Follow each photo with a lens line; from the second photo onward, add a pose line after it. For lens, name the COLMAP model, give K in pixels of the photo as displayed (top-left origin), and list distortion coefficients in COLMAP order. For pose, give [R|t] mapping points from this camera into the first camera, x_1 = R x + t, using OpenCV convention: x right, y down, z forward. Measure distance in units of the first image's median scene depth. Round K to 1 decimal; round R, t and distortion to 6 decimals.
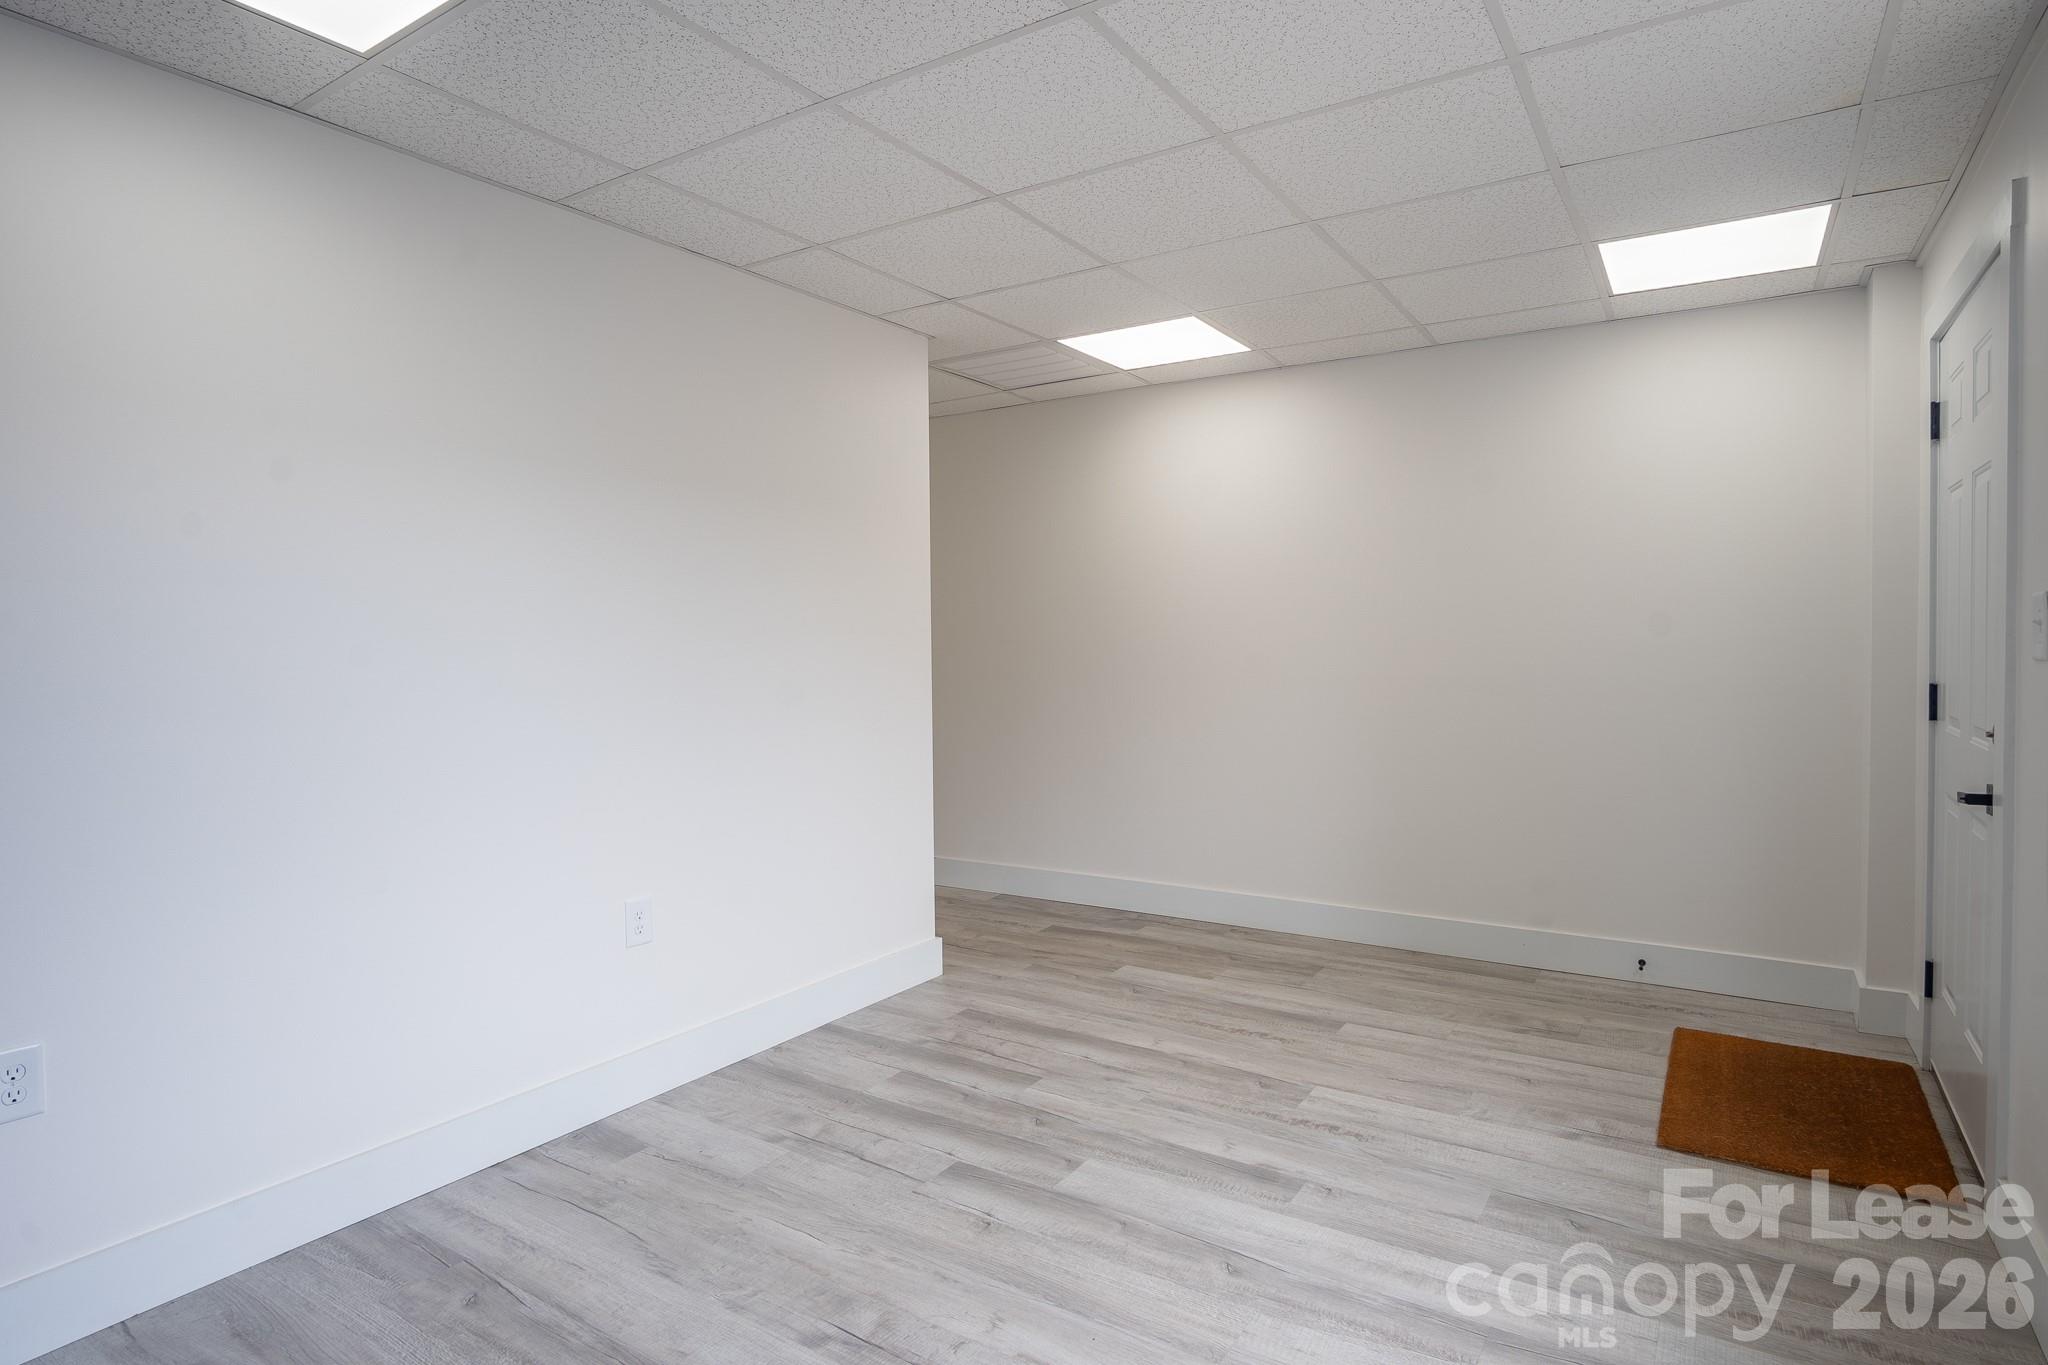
lens RADIAL K [[1082.9, 0, 1027.7], [0, 1082.9, 649.0], [0, 0, 1]] dist [-0.006702, -0.001264]
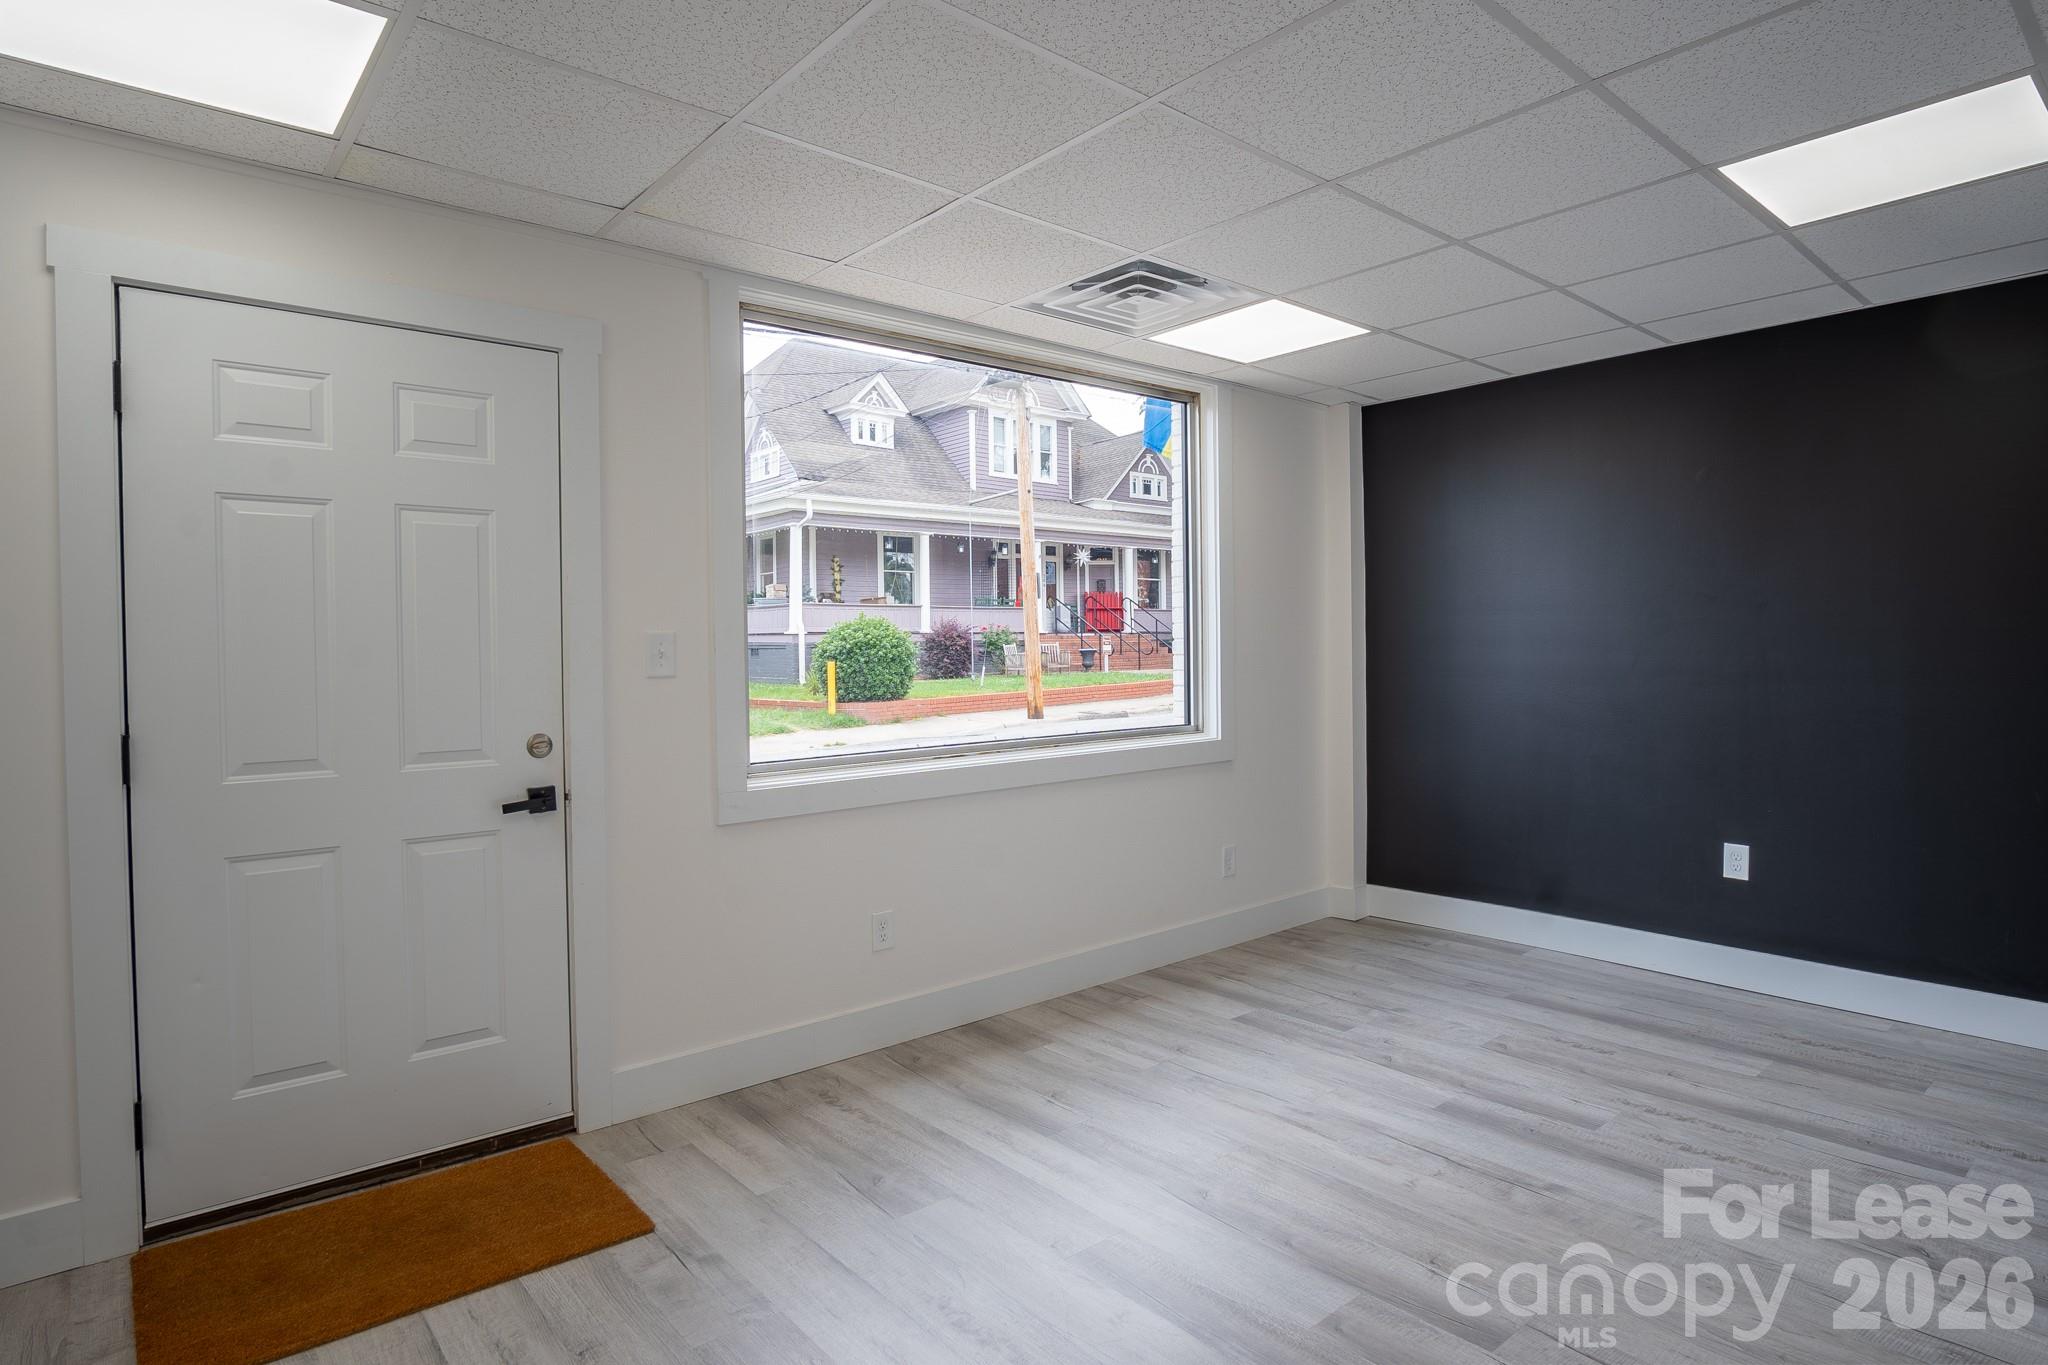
lens RADIAL K [[1082.9, 0, 1027.7], [0, 1082.9, 649.0], [0, 0, 1]] dist [-0.006702, -0.001264]
pose [[-0.957420, 0.015382, 0.288288, 0.022049], [0.019863, 0.999723, 0.012627, -0.031078], [-0.288013, 0.017816, -0.957461, 1.939470]]
